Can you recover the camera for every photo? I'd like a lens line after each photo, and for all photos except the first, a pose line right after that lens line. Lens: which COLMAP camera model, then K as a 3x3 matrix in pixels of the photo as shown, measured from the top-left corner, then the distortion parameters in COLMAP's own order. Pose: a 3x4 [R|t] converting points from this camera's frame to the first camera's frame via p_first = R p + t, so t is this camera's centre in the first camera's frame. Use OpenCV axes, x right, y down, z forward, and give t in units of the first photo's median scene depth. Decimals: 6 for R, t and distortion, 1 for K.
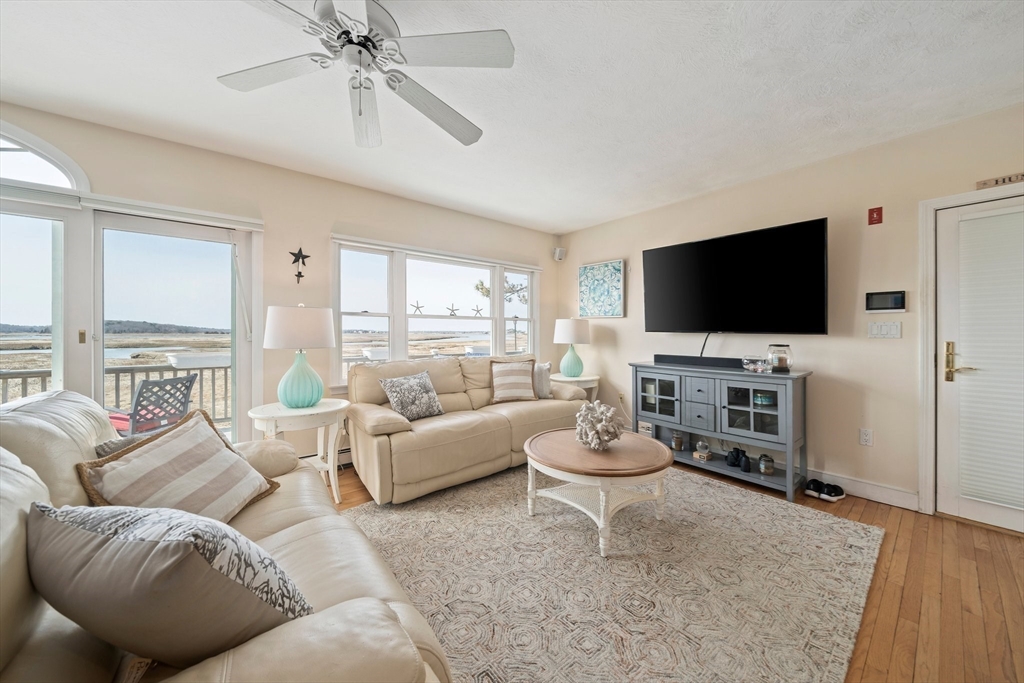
lens RADIAL K [[352.1, 0, 513.7], [0, 352.1, 333.1], [0, 0, 1]] dist [-0.000753, -0.000045]
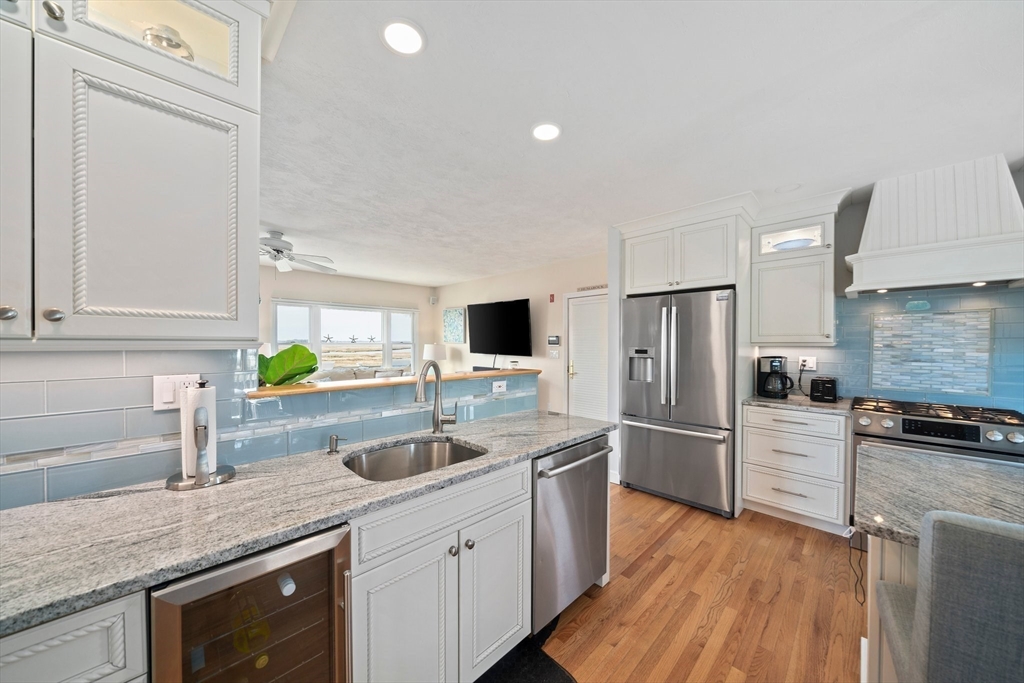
lens RADIAL K [[347.8, 0, 506.8], [0, 347.8, 343.8], [0, 0, 1]] dist [0.000041, -0.000006]
pose [[0.996242, 0.003558, 0.086541, 0.474414], [-0.003569, 0.999994, -0.000029, -0.055392], [-0.086540, -0.000280, 0.996248, -0.780749]]
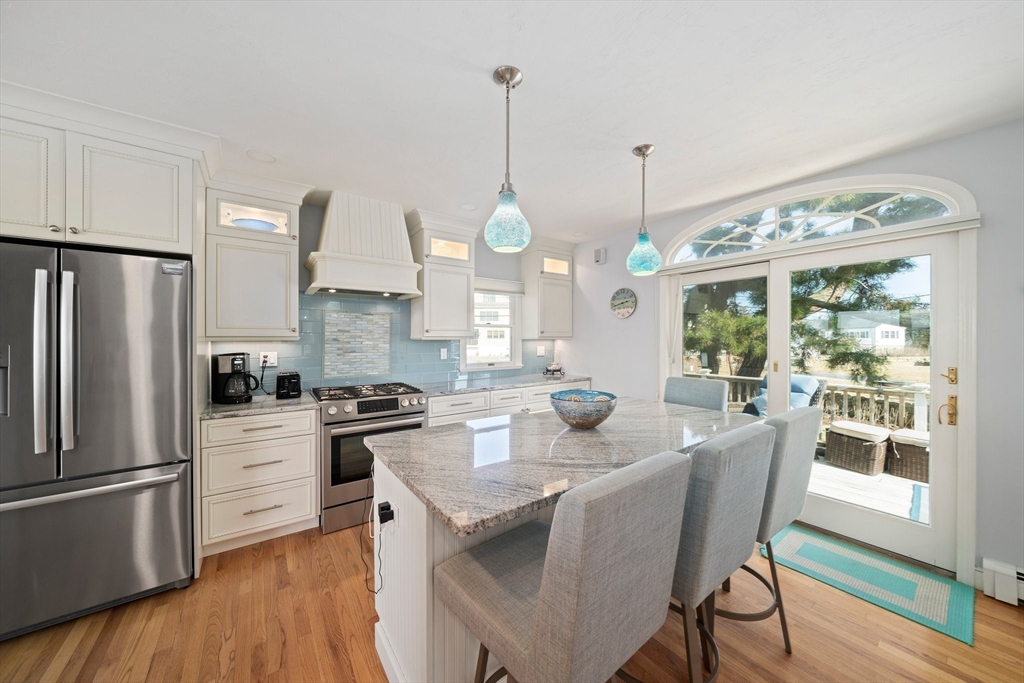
lens RADIAL K [[354.2, 0, 513.3], [0, 354.2, 339.9], [0, 0, 1]] dist [-0.001874, -0.000115]
pose [[0.053106, -0.004967, 0.998577, 0.516307], [0.001074, 0.999987, 0.004916, -0.057231], [-0.998588, 0.000811, 0.053111, -0.567772]]
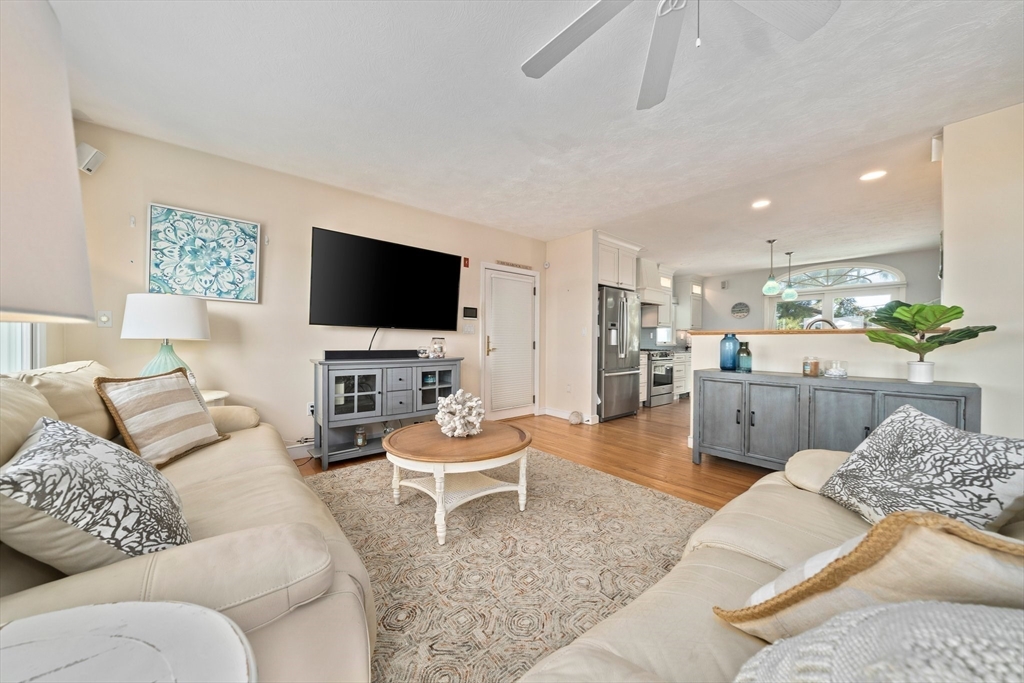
lens RADIAL K [[354.2, 0, 513.3], [0, 354.2, 339.9], [0, 0, 1]] dist [-0.001874, -0.000115]
pose [[-0.011103, 0.005284, 0.999924, -0.546608], [-0.006947, 0.999961, -0.005361, 0.039529], [-0.999914, -0.007006, -0.011066, 0.612257]]
